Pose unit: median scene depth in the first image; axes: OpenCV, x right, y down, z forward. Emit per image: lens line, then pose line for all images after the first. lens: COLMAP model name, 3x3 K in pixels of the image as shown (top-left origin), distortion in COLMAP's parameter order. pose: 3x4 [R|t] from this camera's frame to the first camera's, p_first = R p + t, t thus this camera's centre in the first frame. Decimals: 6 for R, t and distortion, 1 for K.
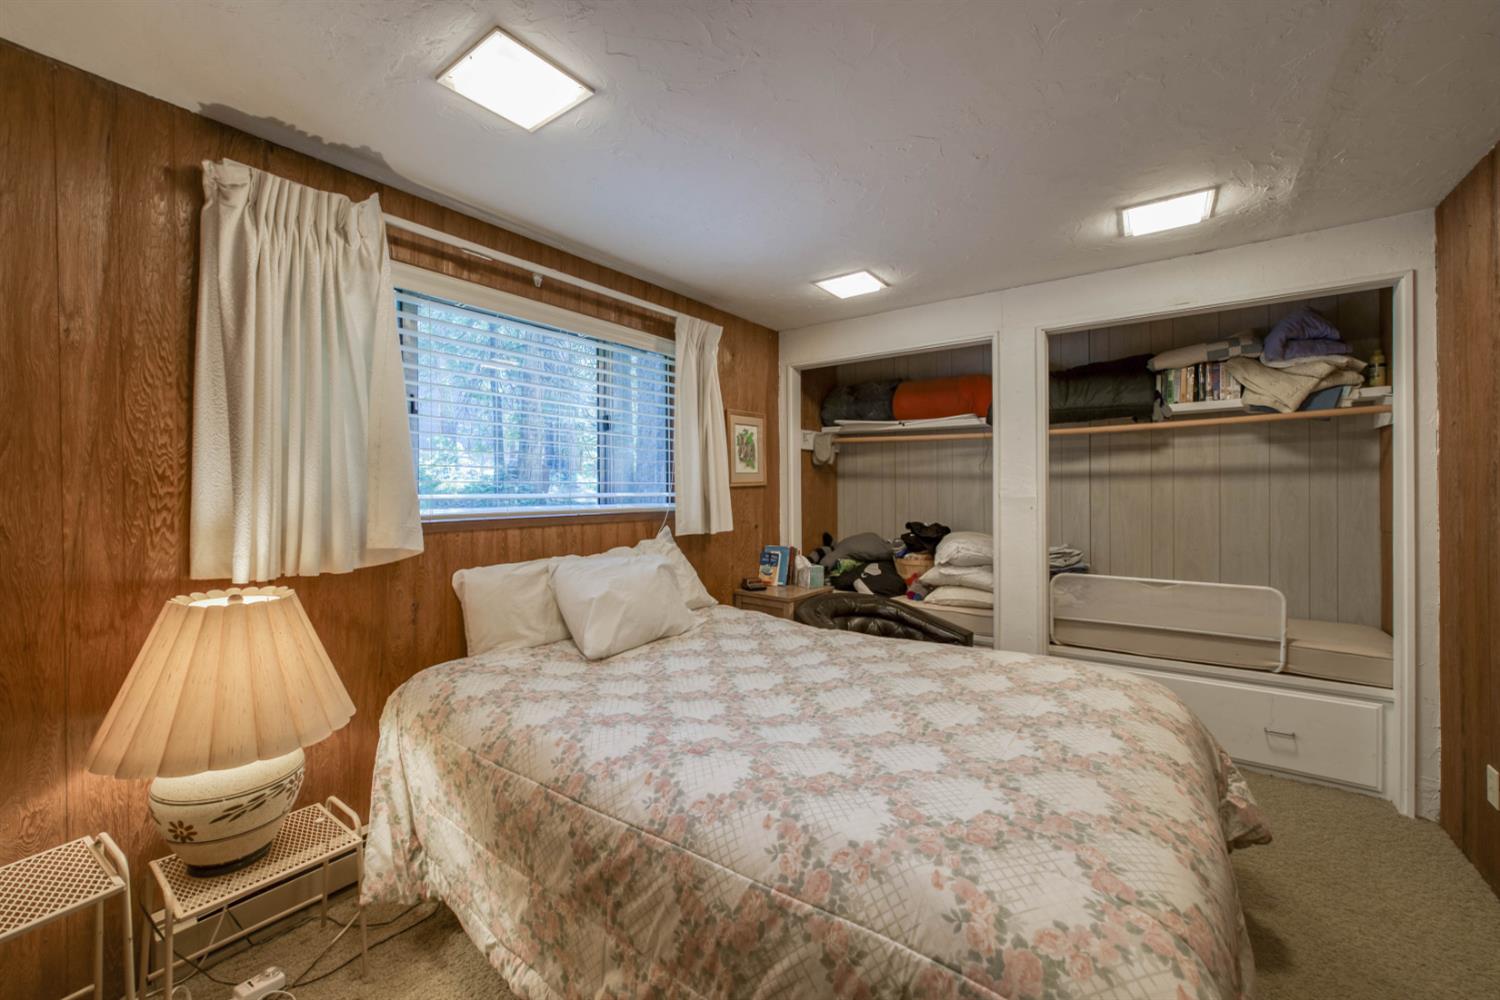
lens RADIAL K [[600.3, 0, 750.0], [0, 600.3, 500.0], [0, 0, 1]] dist [-0.000080, 0.000036]
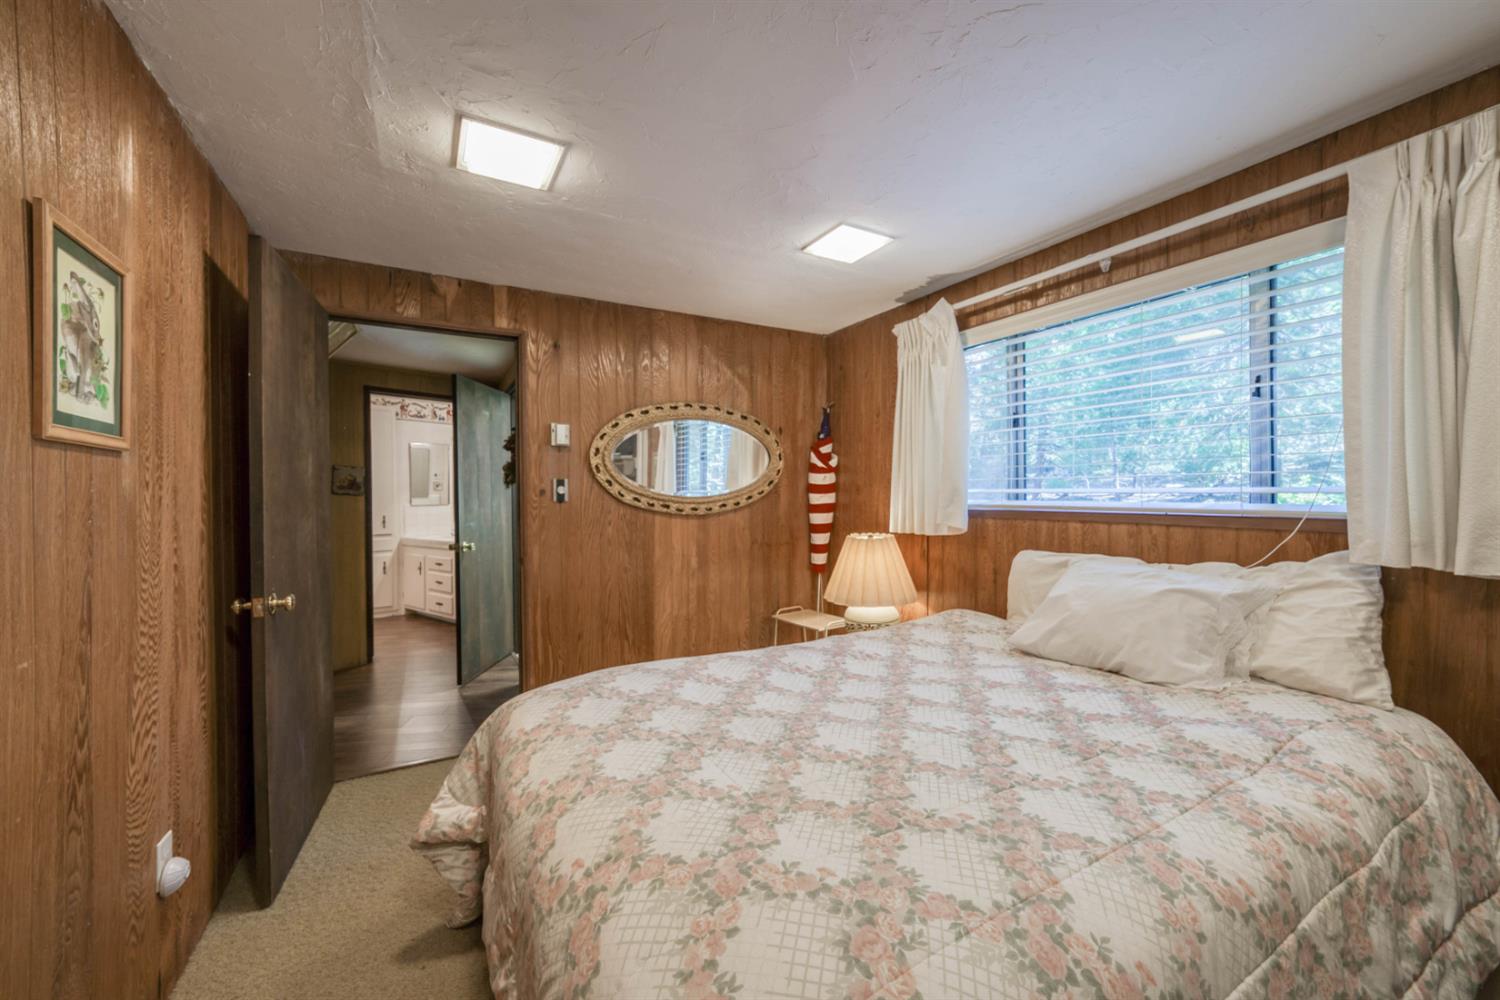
lens RADIAL K [[600.3, 0, 750.0], [0, 600.3, 500.0], [0, 0, 1]] dist [-0.000080, 0.000036]
pose [[-0.414919, 0.022947, -0.909569, 0.779363], [-0.001840, 0.999659, 0.026059, -0.016193], [0.909856, 0.012486, -0.414735, 0.906236]]
